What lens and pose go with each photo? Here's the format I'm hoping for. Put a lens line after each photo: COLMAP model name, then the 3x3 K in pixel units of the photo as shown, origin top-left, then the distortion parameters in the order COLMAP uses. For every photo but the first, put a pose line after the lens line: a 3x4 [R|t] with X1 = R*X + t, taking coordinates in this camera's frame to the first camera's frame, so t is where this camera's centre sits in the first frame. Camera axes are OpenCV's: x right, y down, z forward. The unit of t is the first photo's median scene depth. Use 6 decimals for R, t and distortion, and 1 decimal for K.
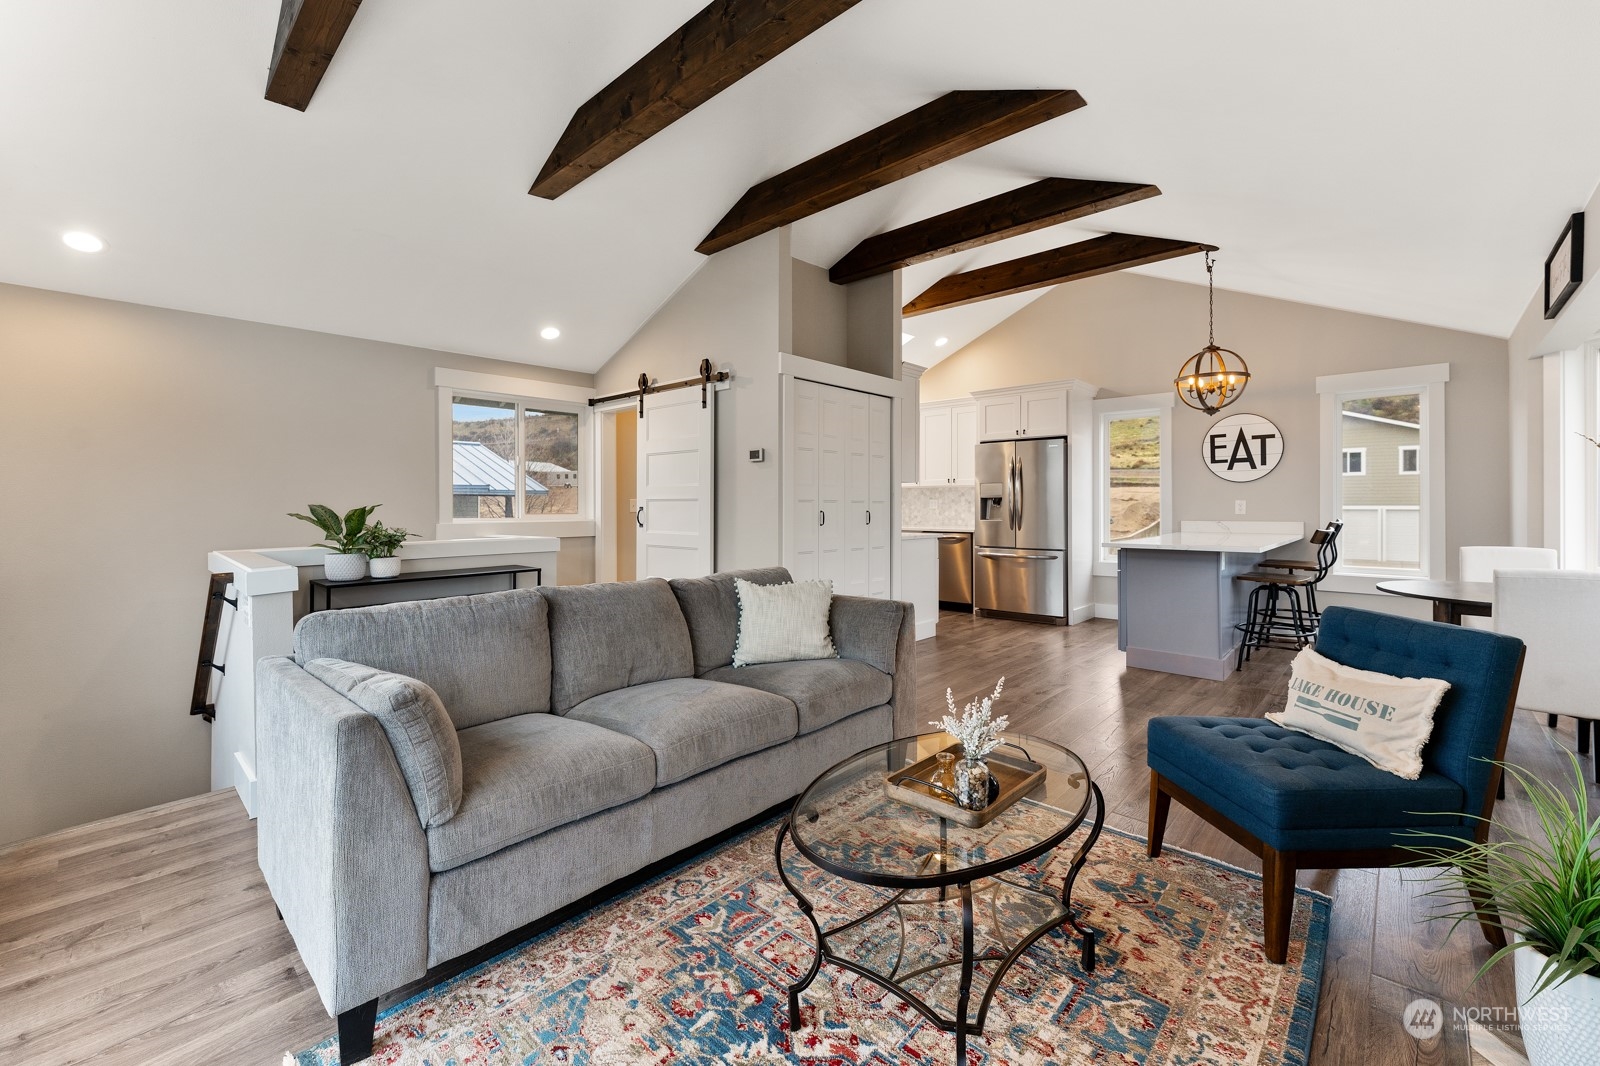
lens RADIAL K [[663.2, 0, 808.2], [0, 663.2, 503.2], [0, 0, 1]] dist [0.018619, 0.000119]
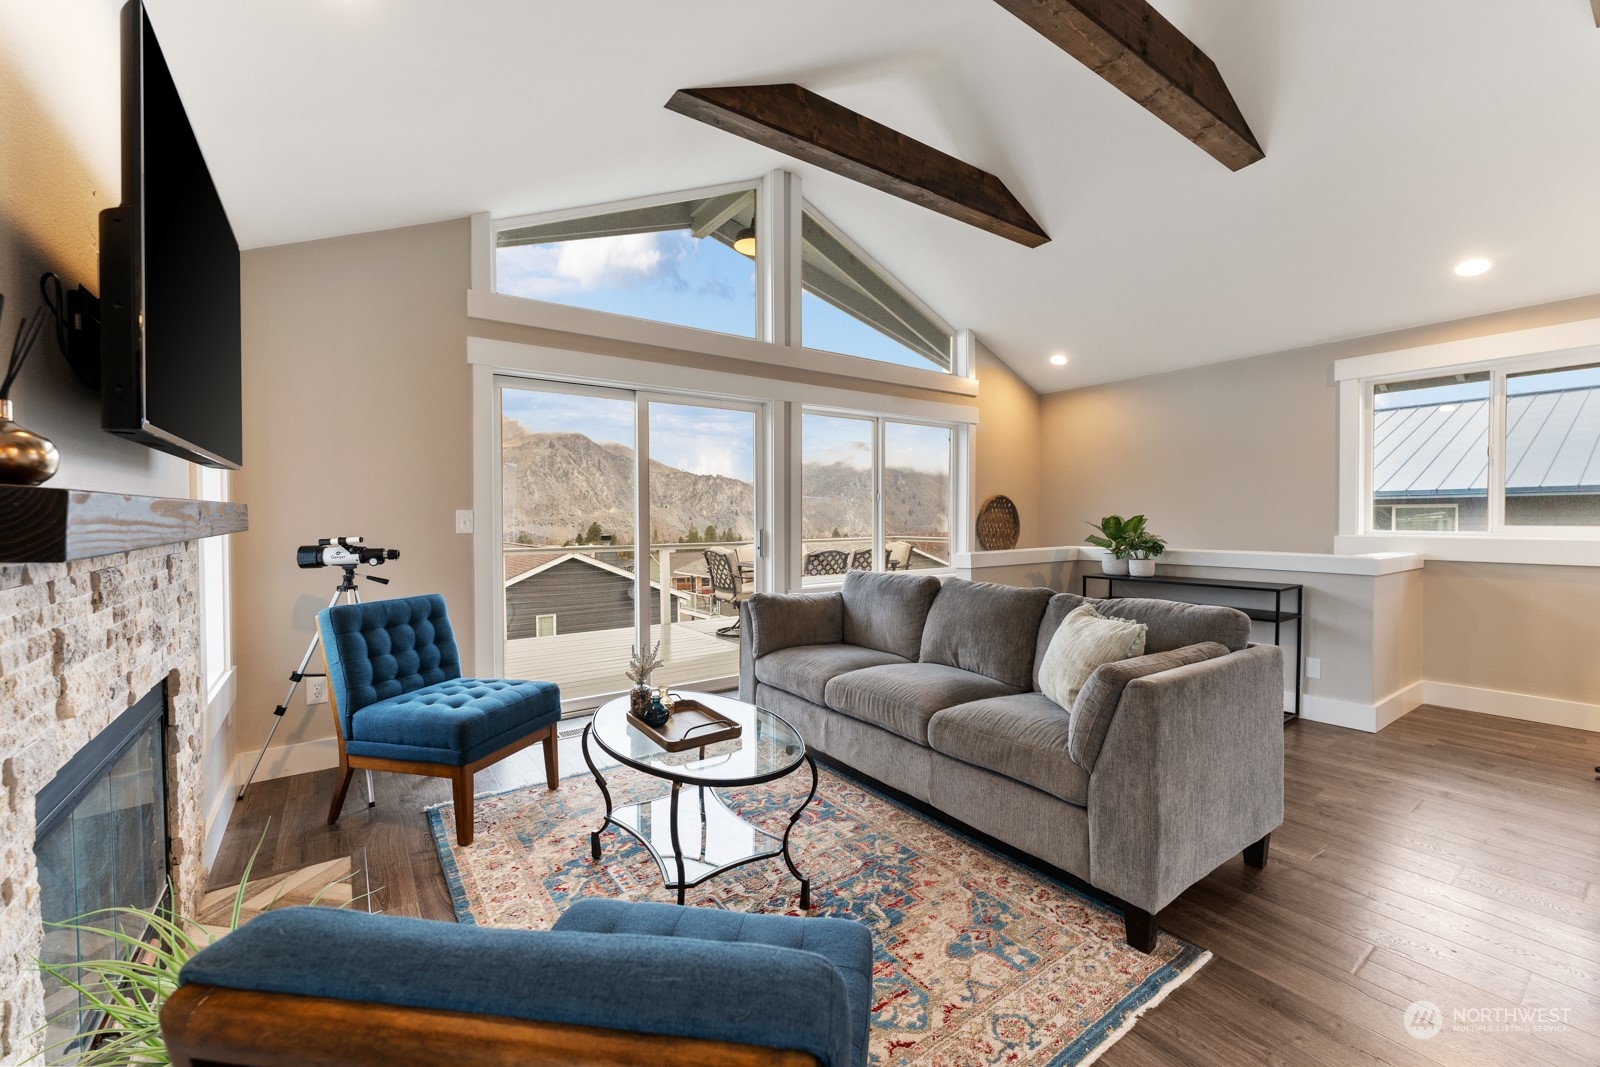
lens RADIAL K [[650.4, 0, 794.2], [0, 650.4, 519.0], [0, 0, 1]] dist [0.000456, 0.000559]
pose [[-0.228829, 0.007288, -0.973439, 0.379698], [0.006646, 0.999960, 0.005924, -0.000339], [0.973444, -0.005114, -0.228869, 0.397565]]
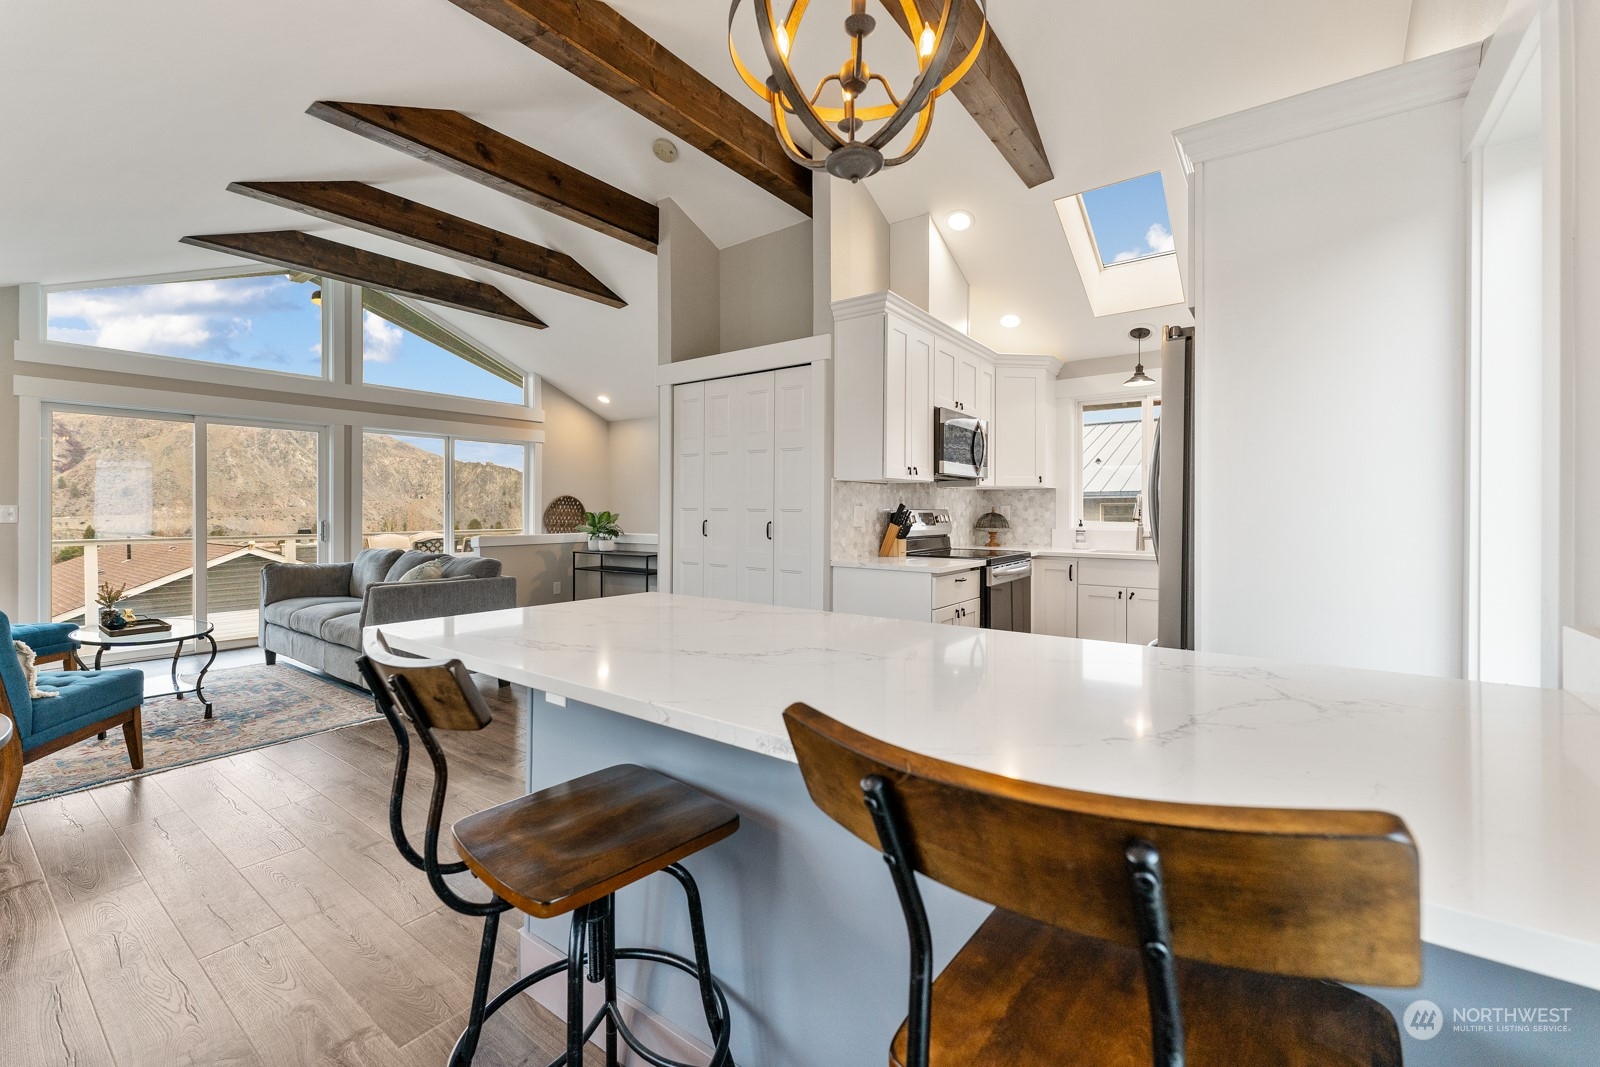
lens RADIAL K [[664.6, 0, 808.4], [0, 664.6, 506.0], [0, 0, 1]] dist [-0.001940, -0.000822]
pose [[0.099866, -0.003513, -0.994995, 0.752389], [-0.000985, 0.999993, -0.003629, -0.003553], [0.995000, 0.001342, 0.099862, 0.838293]]
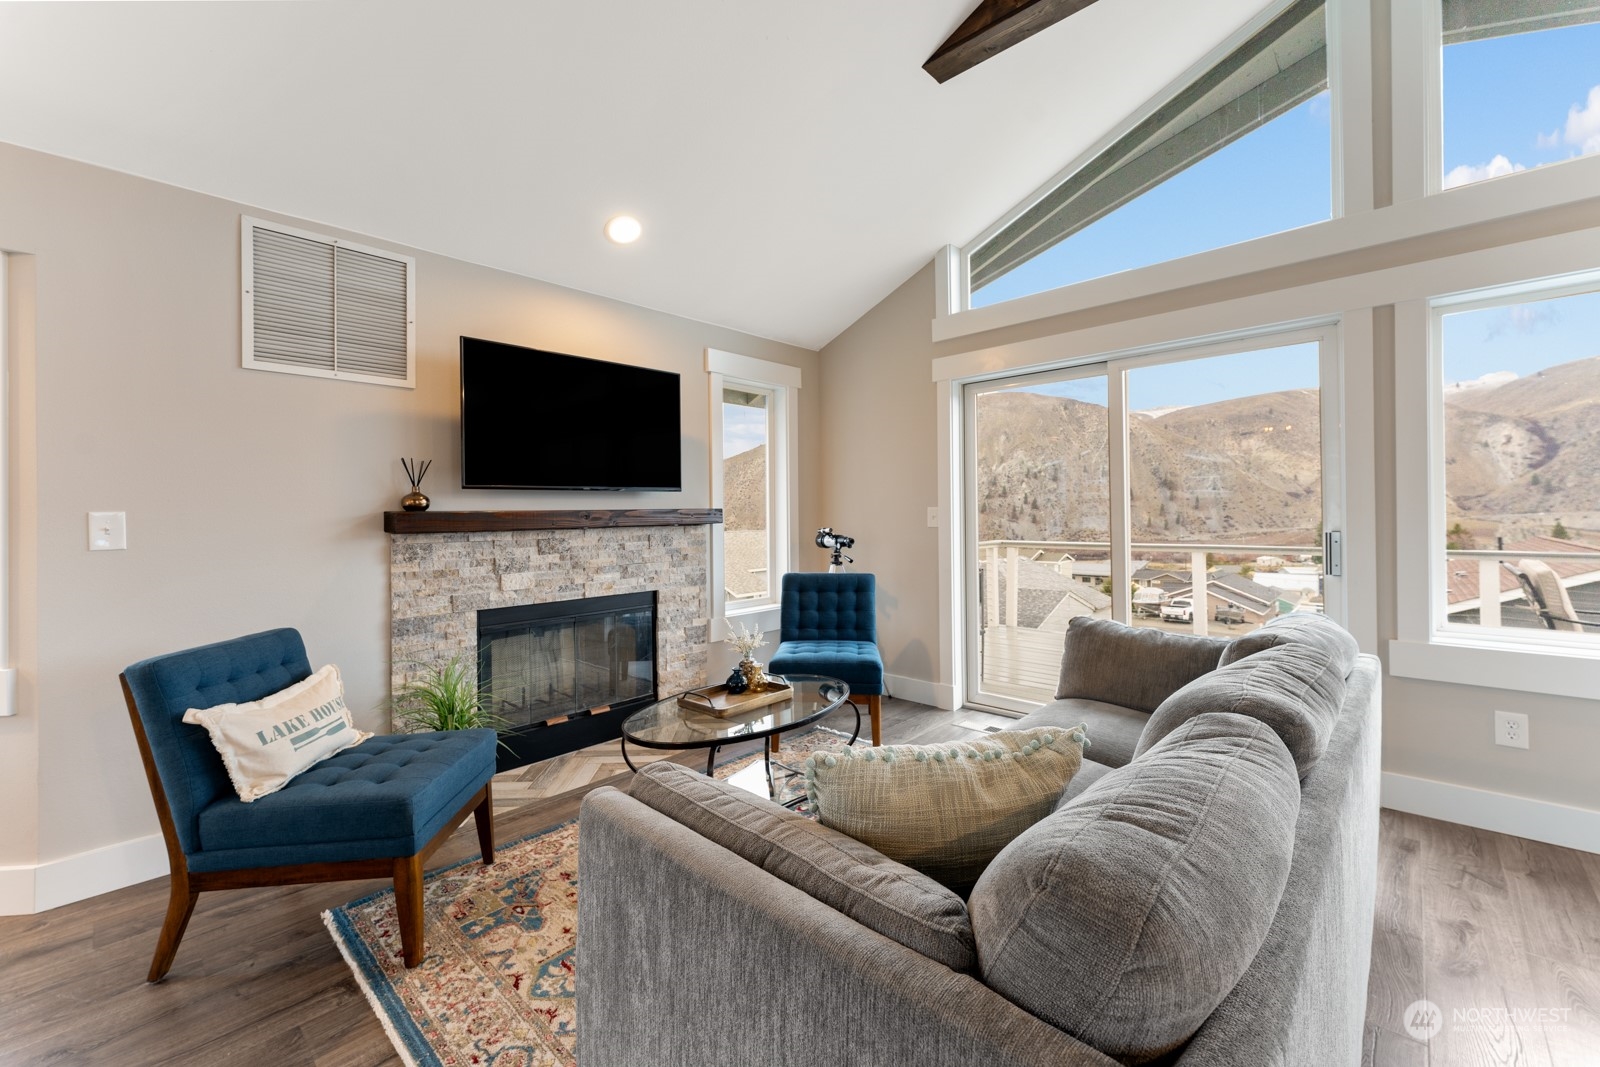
lens RADIAL K [[643.5, 0, 788.8], [0, 643.5, 515.7], [0, 0, 1]] dist [0.001139, -0.000143]
pose [[-0.999318, 0.013777, 0.034258, 0.013558], [0.013847, 0.999903, 0.001802, -0.001367], [-0.034230, 0.002275, -0.999411, 0.657849]]
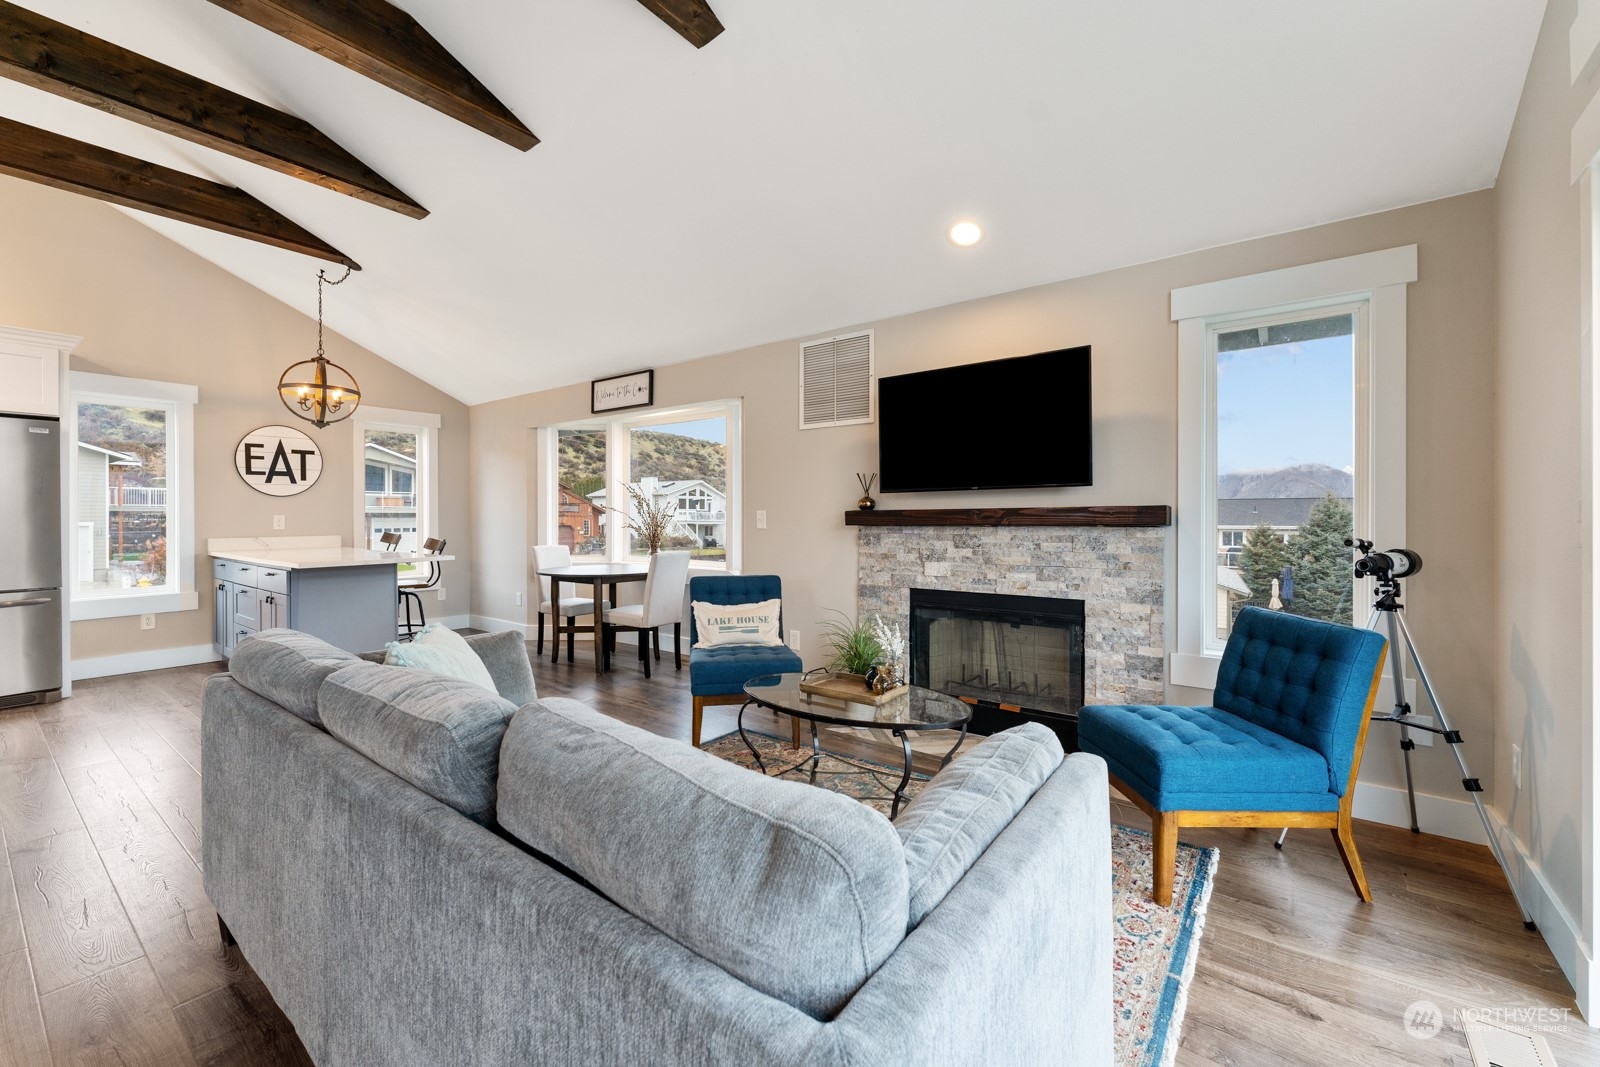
lens RADIAL K [[650.4, 0, 794.2], [0, 650.4, 519.0], [0, 0, 1]] dist [0.000456, 0.000559]
pose [[-0.078985, -0.000437, 0.996876, -0.350357], [0.000776, 1.000000, 0.000500, 0.001475], [-0.996875, 0.000813, -0.078985, 0.335857]]
